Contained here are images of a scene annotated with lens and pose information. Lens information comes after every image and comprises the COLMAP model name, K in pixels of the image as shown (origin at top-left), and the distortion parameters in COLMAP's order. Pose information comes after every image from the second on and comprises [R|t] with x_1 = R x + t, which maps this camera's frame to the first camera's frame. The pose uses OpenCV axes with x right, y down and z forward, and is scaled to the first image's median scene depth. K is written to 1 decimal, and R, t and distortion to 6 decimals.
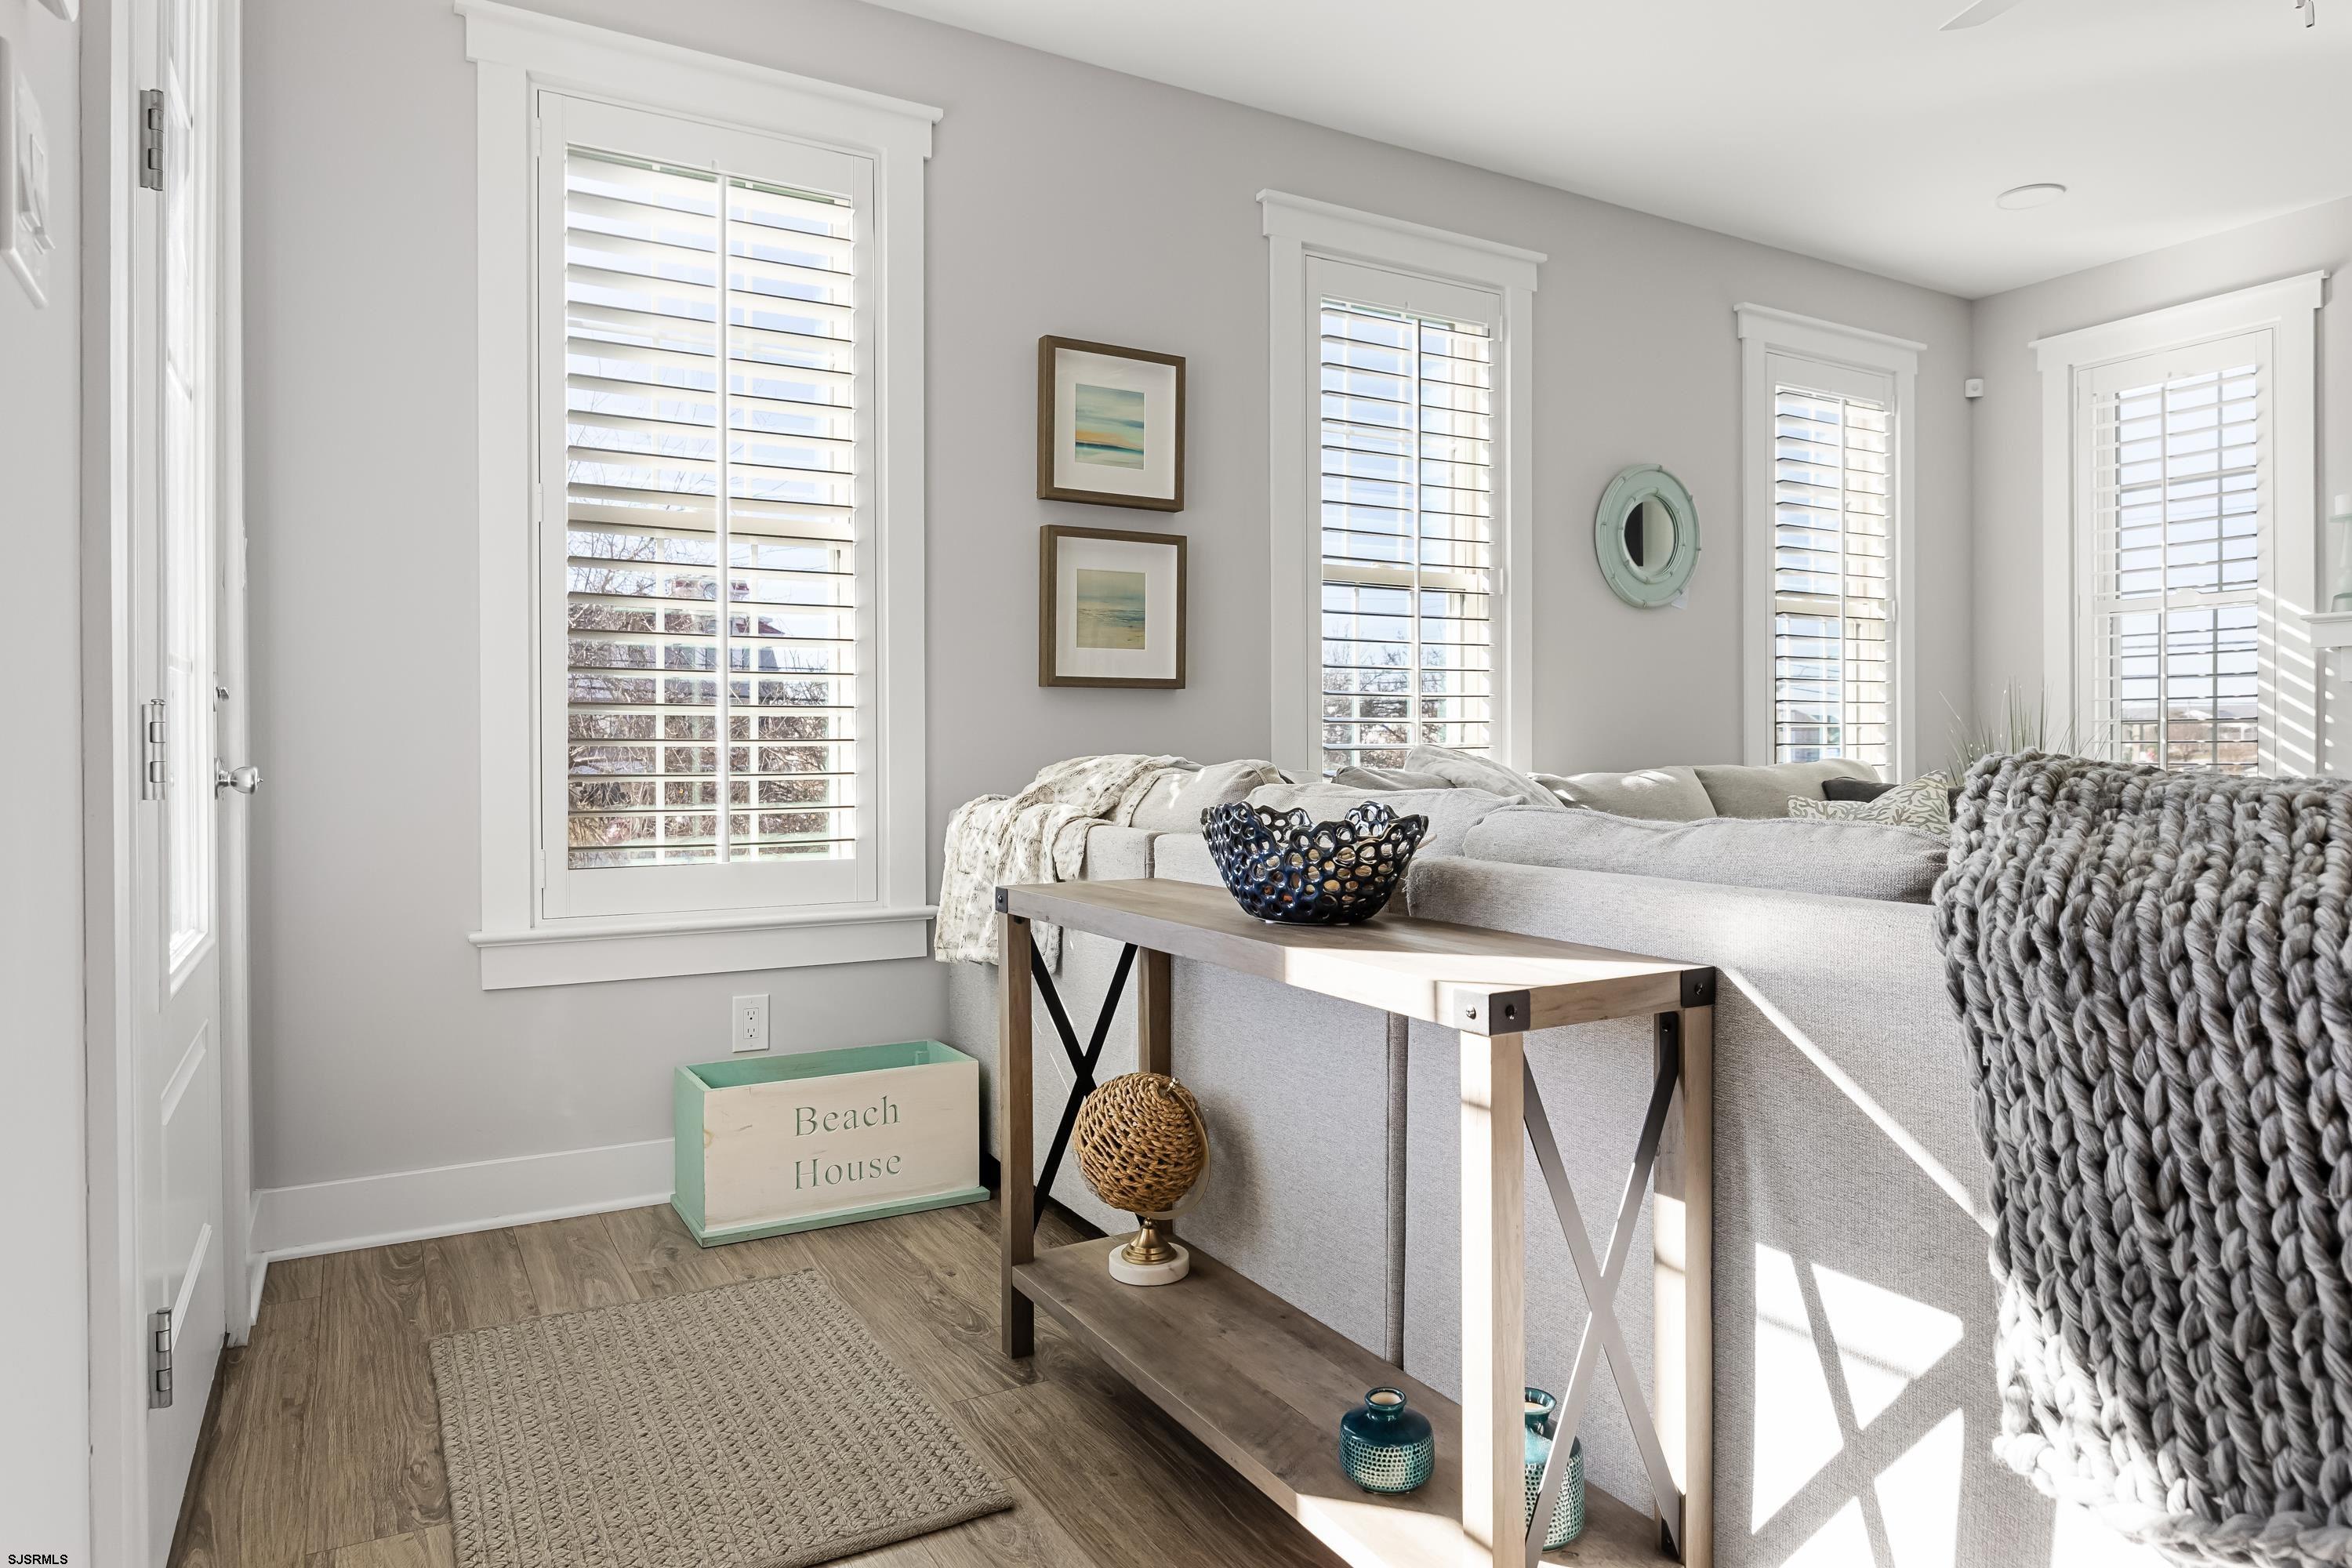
lens RADIAL K [[1416.9, 0, 1182.3], [0, 1416.9, 758.4], [0, 0, 1]] dist [-0.001521, 0.000072]
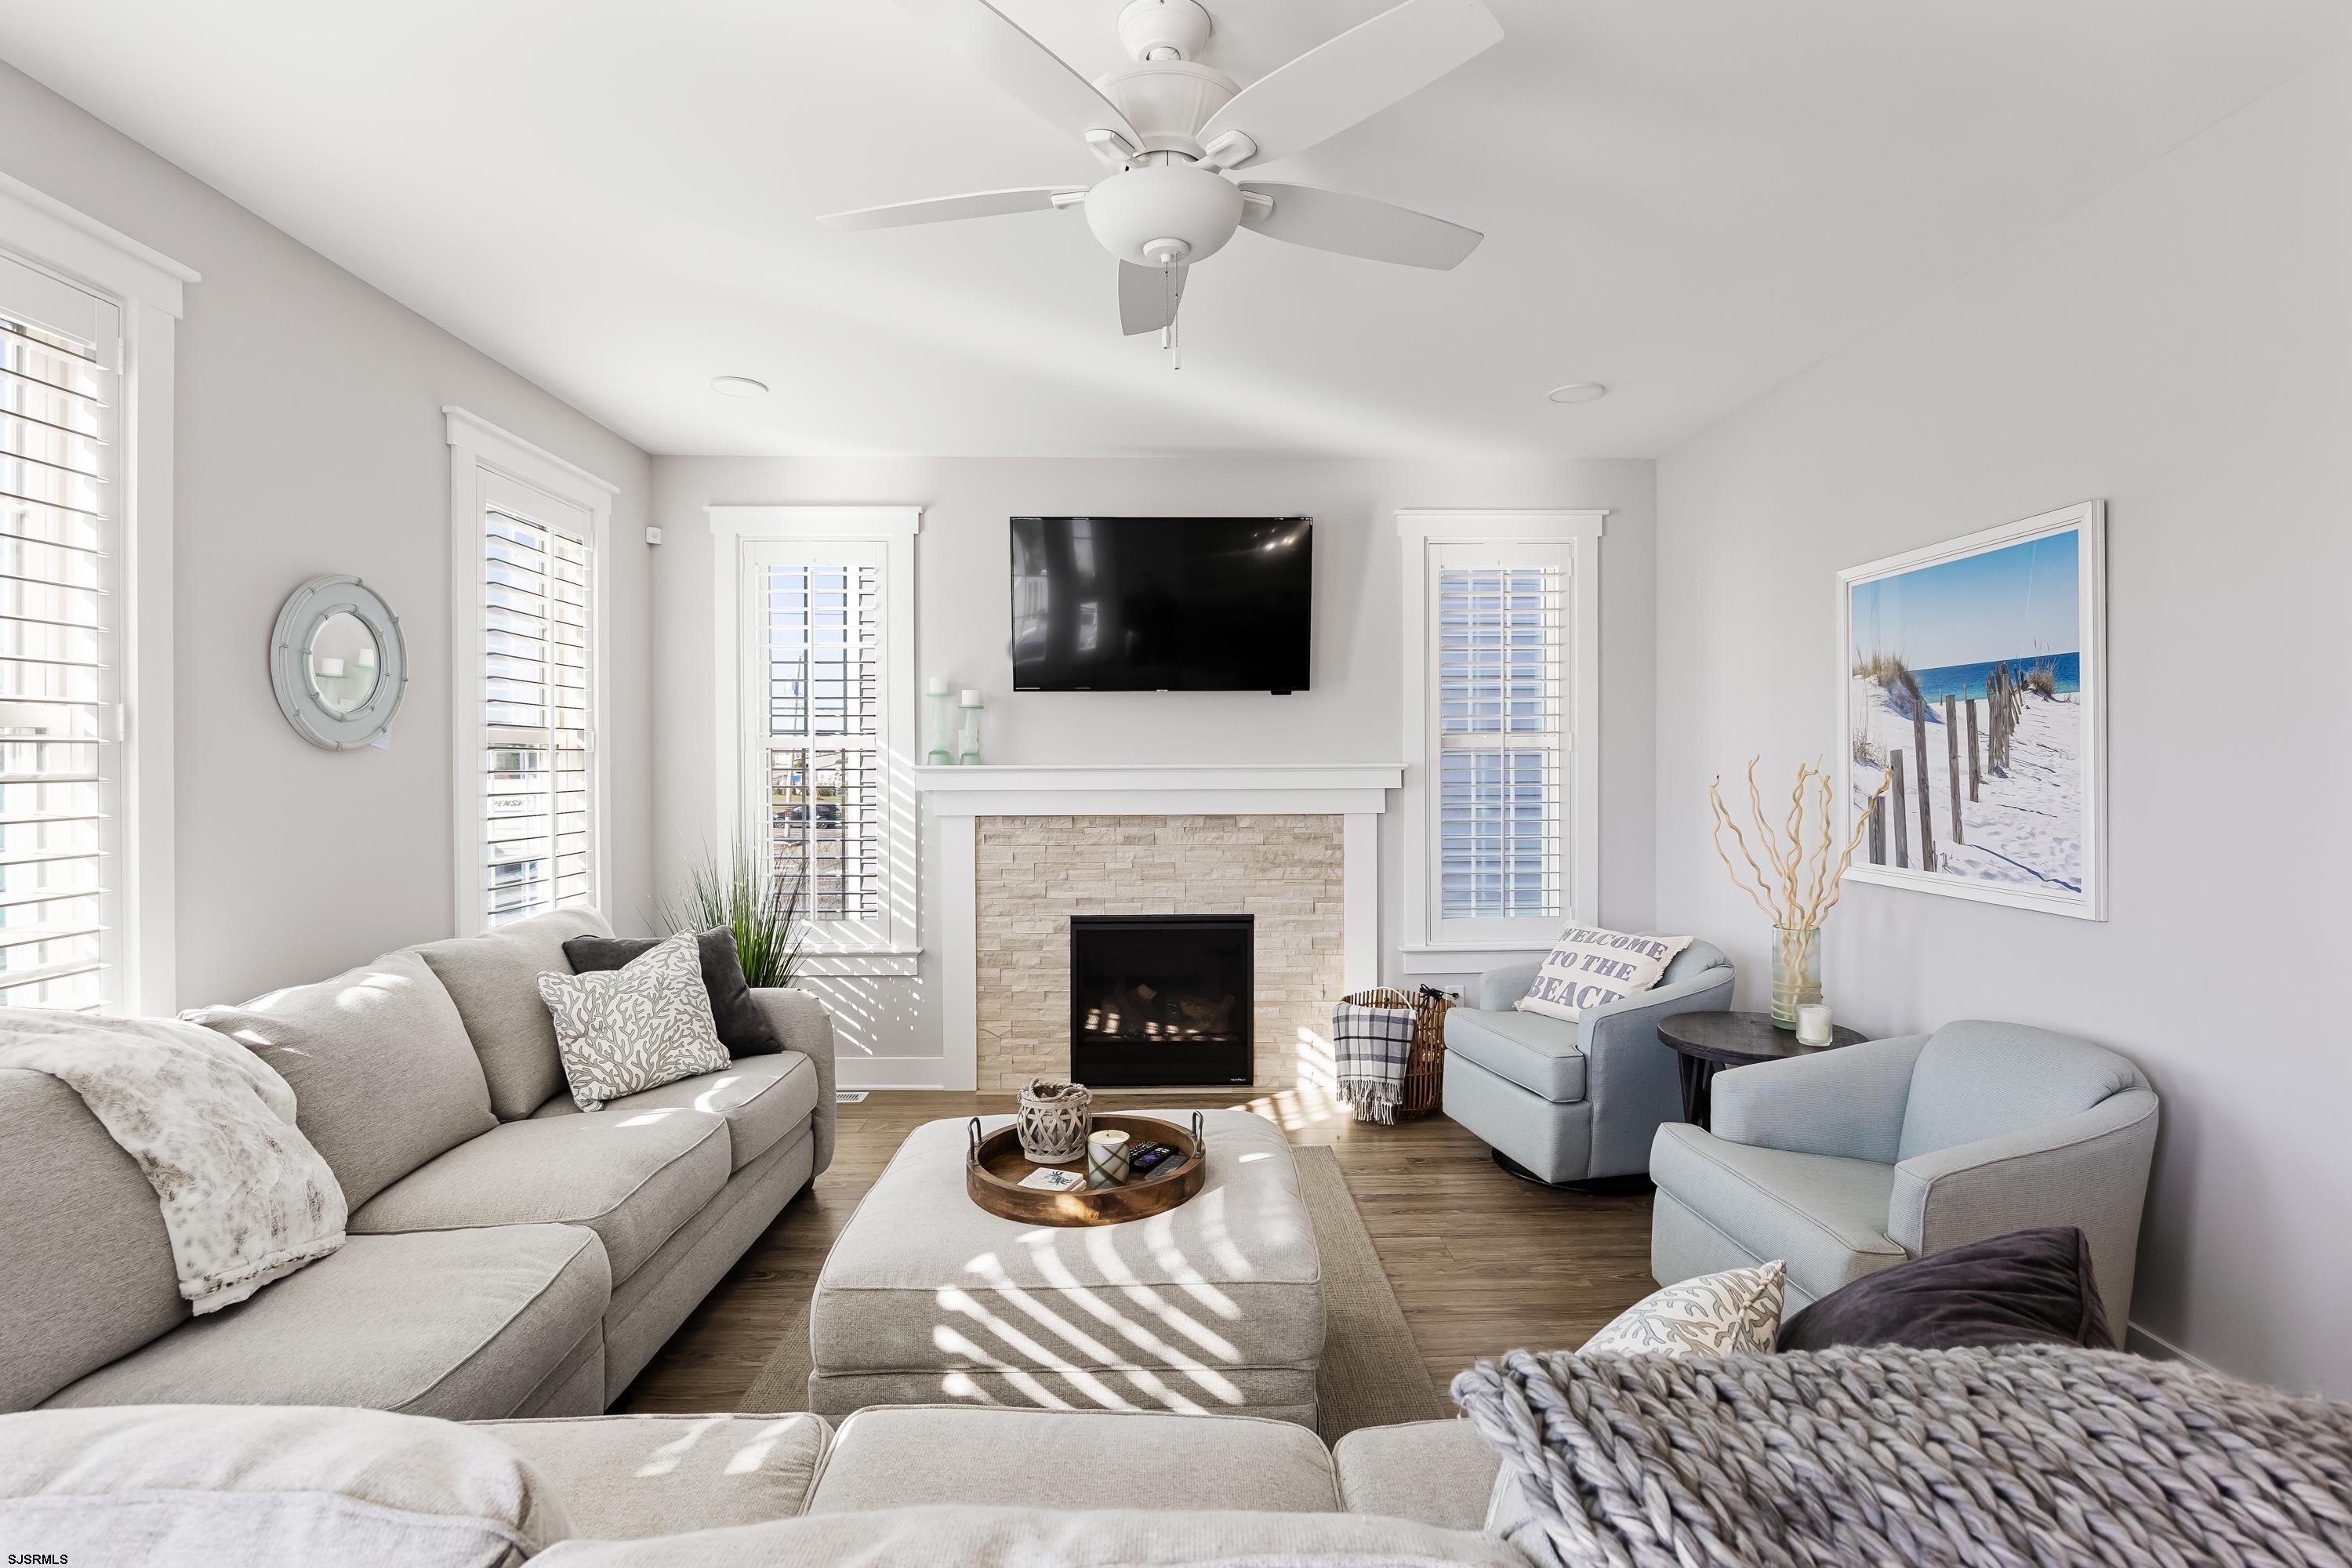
lens RADIAL K [[1107.3, 0, 1178.5], [0, 1107.3, 777.7], [0, 0, 1]] dist [-0.020309, 0.000845]
pose [[0.489331, -0.007398, 0.872067, 0.018101], [0.004413, 0.999972, 0.006006, -0.116415], [-0.872087, 0.000909, 0.489350, 0.343262]]
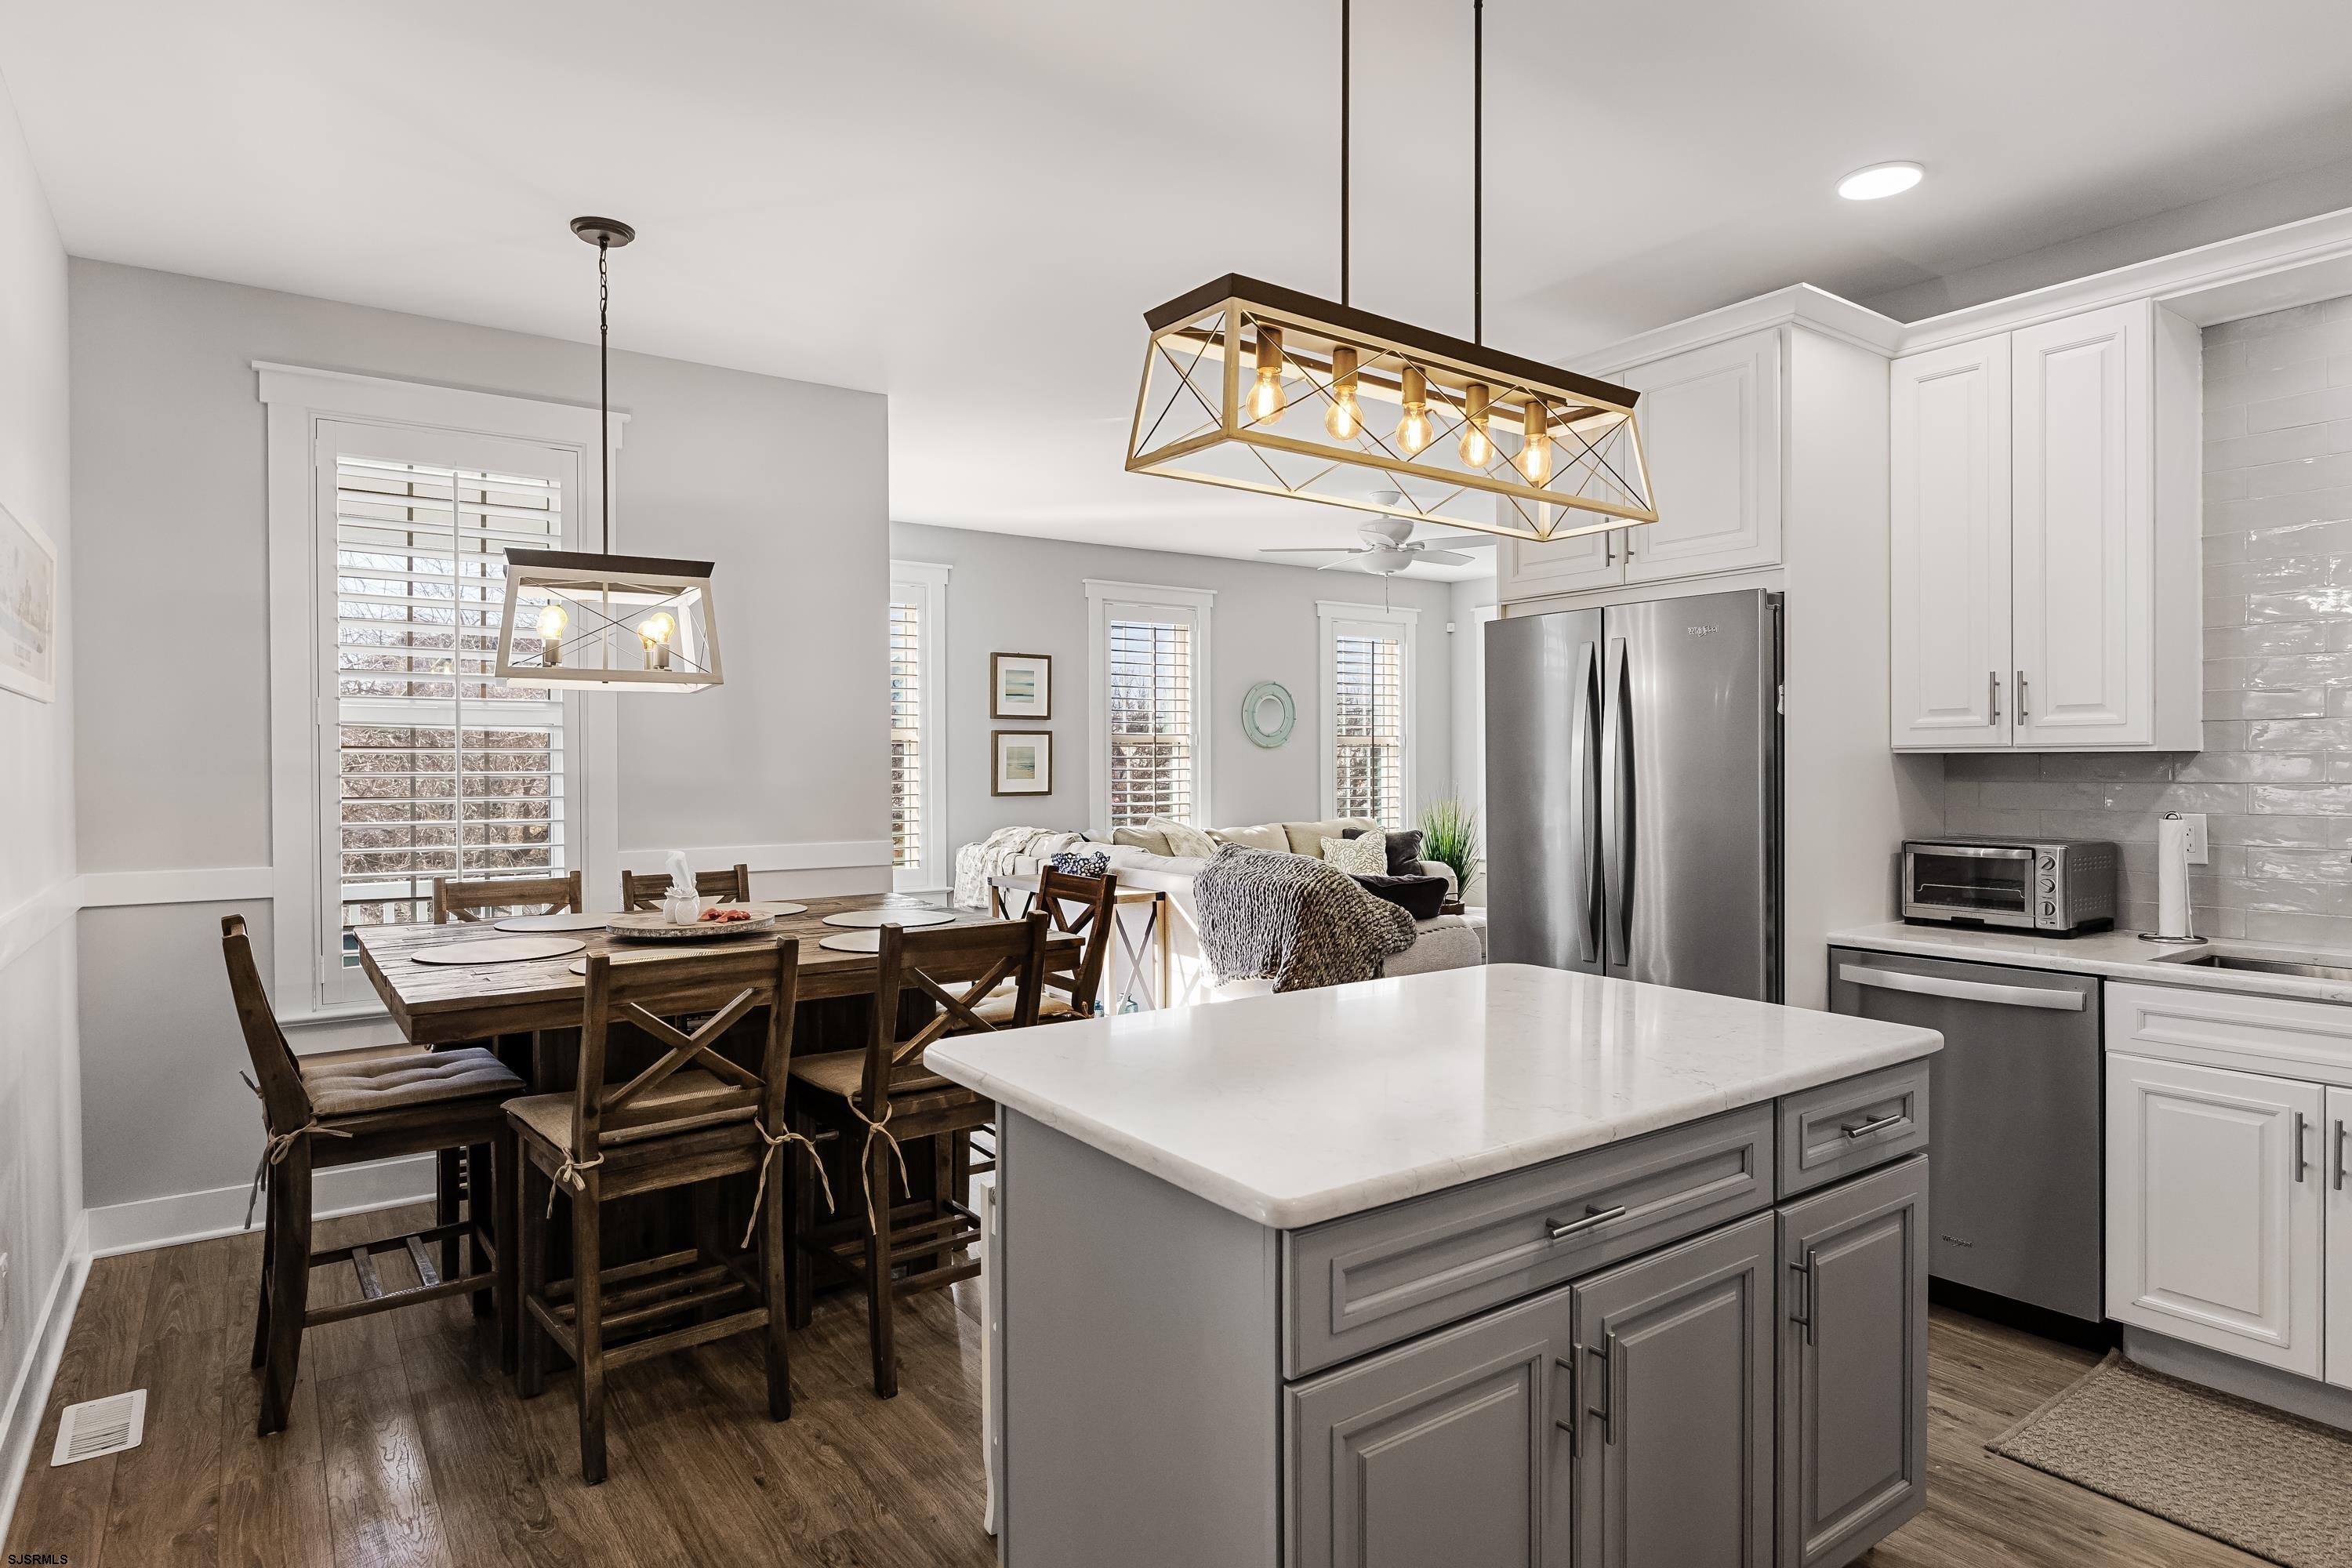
lens RADIAL K [[1283.3, 0, 1176.0], [0, 1283.3, 784.0], [0, 0, 1]] dist [-0.000264, -0.000383]
pose [[0.996338, -0.002704, 0.085456, 0.026014], [0.001821, 0.999944, 0.010402, -0.090373], [-0.085479, -0.010208, 0.996288, -1.167080]]
